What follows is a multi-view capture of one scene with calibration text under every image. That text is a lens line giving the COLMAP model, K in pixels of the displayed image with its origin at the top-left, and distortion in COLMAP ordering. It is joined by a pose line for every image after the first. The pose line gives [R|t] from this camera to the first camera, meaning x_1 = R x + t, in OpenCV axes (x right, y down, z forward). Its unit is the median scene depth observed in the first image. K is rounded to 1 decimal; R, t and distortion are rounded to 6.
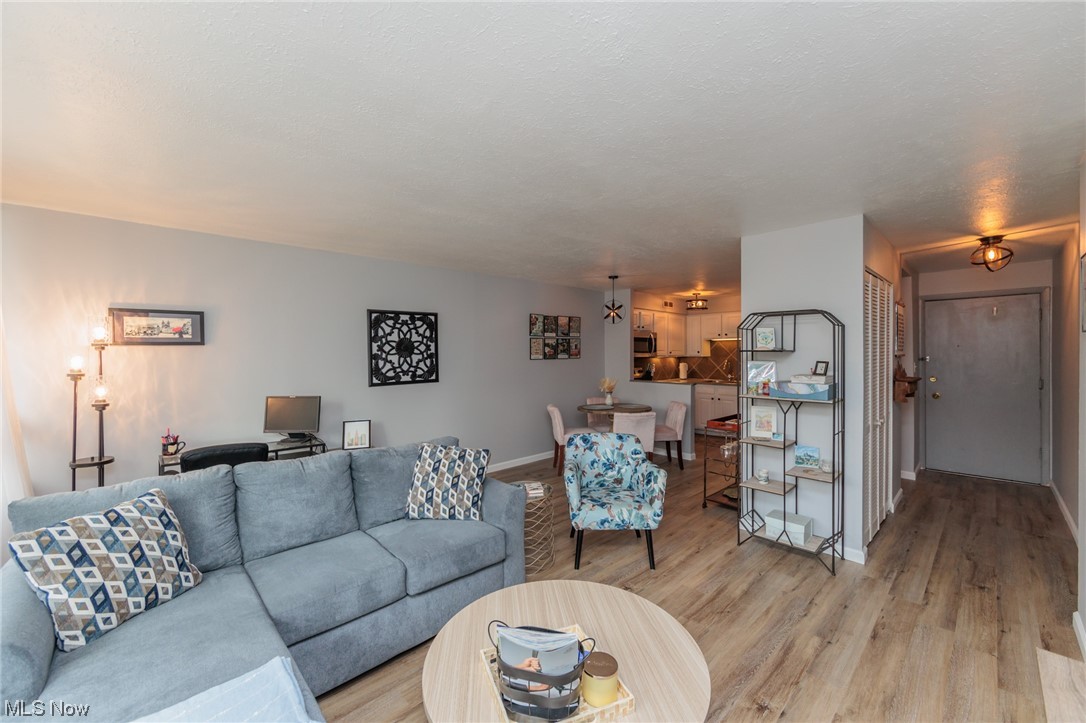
lens RADIAL K [[426.4, 0, 547.2], [0, 426.4, 358.5], [0, 0, 1]] dist [-0.004712, -0.000029]
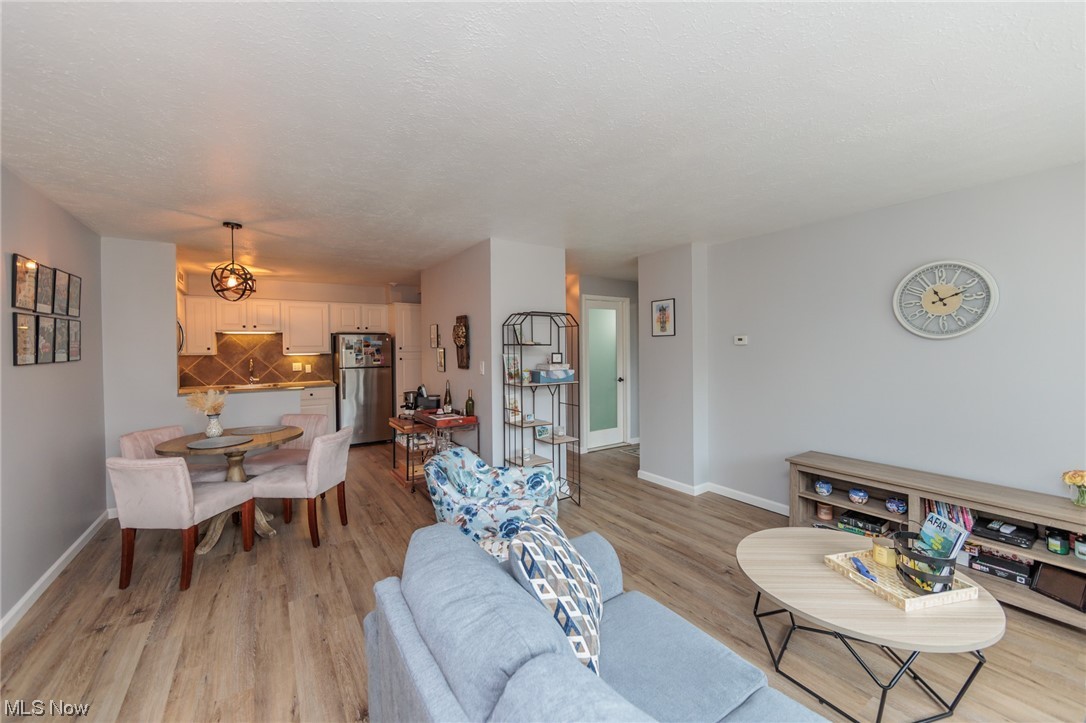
lens RADIAL K [[426.4, 0, 546.3], [0, 426.4, 353.8], [0, 0, 1]] dist [-0.004712, -0.000029]
pose [[0.171122, -0.012261, 0.985174, -0.331130], [0.021066, 0.999740, 0.008783, -0.001406], [-0.985025, 0.019250, 0.171335, 0.400385]]
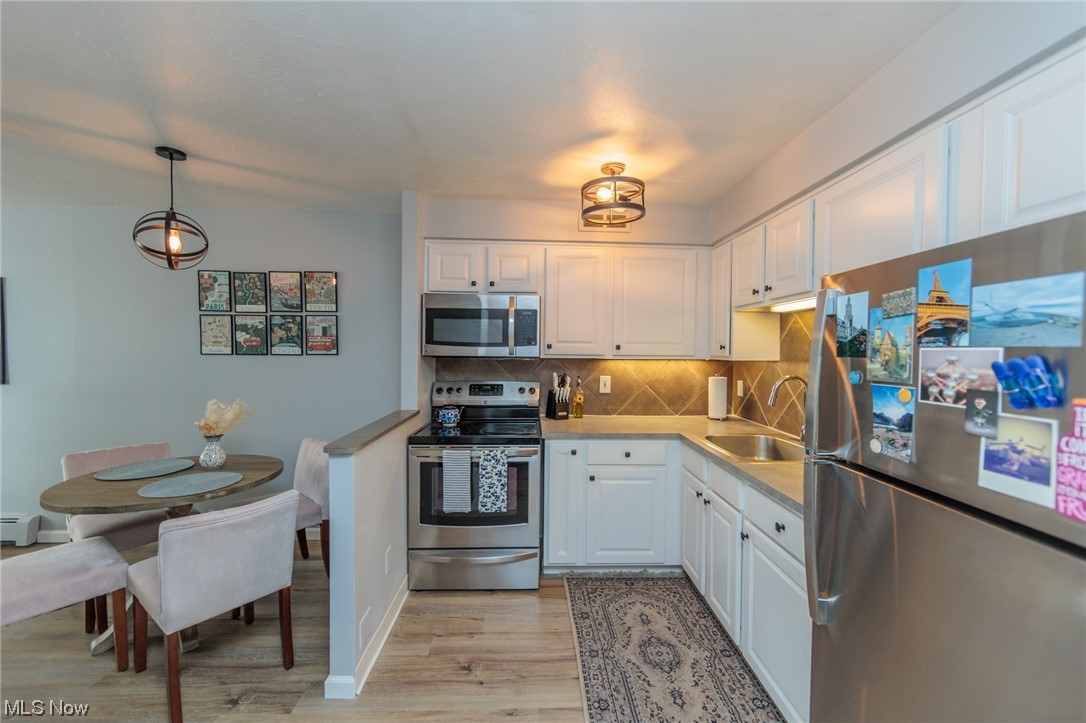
lens RADIAL K [[426.4, 0, 549.2], [0, 426.4, 358.8], [0, 0, 1]] dist [-0.004712, -0.000029]
pose [[0.752697, 0.030888, -0.657643, 0.613196], [-0.023409, 0.999523, 0.020153, -0.012416], [0.657951, 0.000226, 0.753060, 0.827803]]
